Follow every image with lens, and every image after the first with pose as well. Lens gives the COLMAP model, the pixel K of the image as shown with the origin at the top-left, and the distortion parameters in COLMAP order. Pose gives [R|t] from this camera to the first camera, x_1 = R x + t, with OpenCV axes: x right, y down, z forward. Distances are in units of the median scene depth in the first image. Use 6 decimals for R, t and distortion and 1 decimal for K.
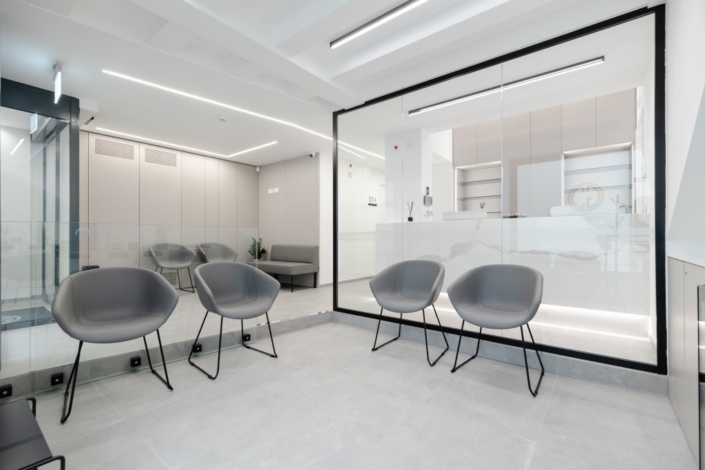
lens RADIAL K [[306.1, 0, 351.8], [0, 306.1, 237.4], [0, 0, 1]] dist [0.001202, -0.001999]
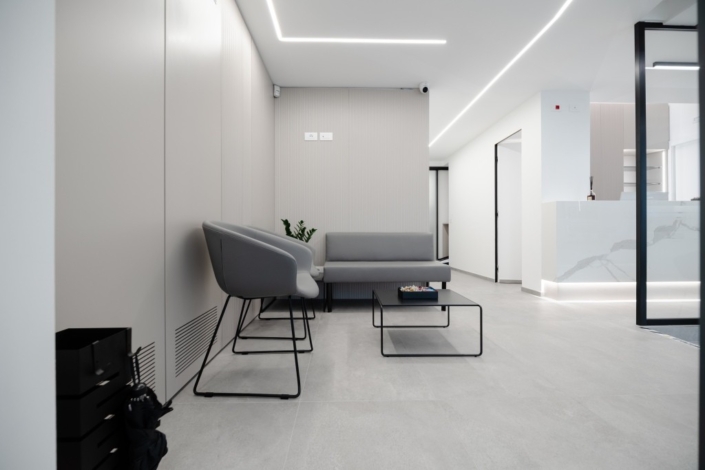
lens RADIAL K [[306.1, 0, 355.1], [0, 306.1, 235.2], [0, 0, 1]] dist [0.001202, -0.001999]
pose [[0.767632, 0.002859, 0.640884, -0.647533], [-0.000373, 0.999992, -0.004013, 0.035016], [-0.640891, 0.002841, 0.767627, 0.608901]]
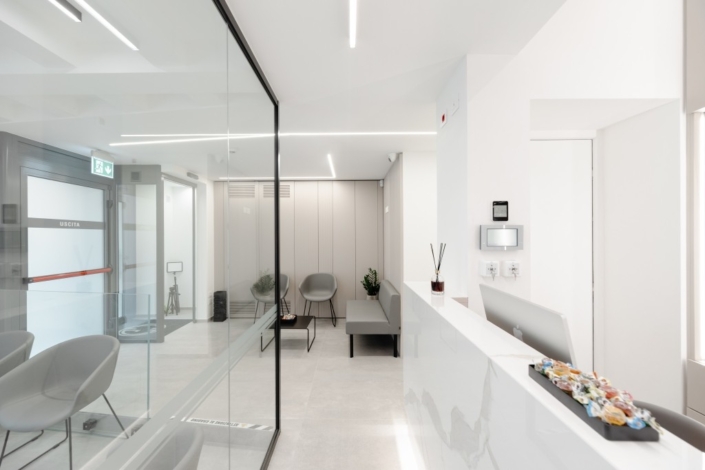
lens RADIAL K [[306.1, 0, 347.3], [0, 306.1, 230.4], [0, 0, 1]] dist [0.001202, -0.001999]
pose [[0.611273, -0.013710, -0.791301, 0.345033], [0.003893, 0.999890, -0.014317, -0.100228], [0.791411, 0.005671, 0.611259, 0.507972]]
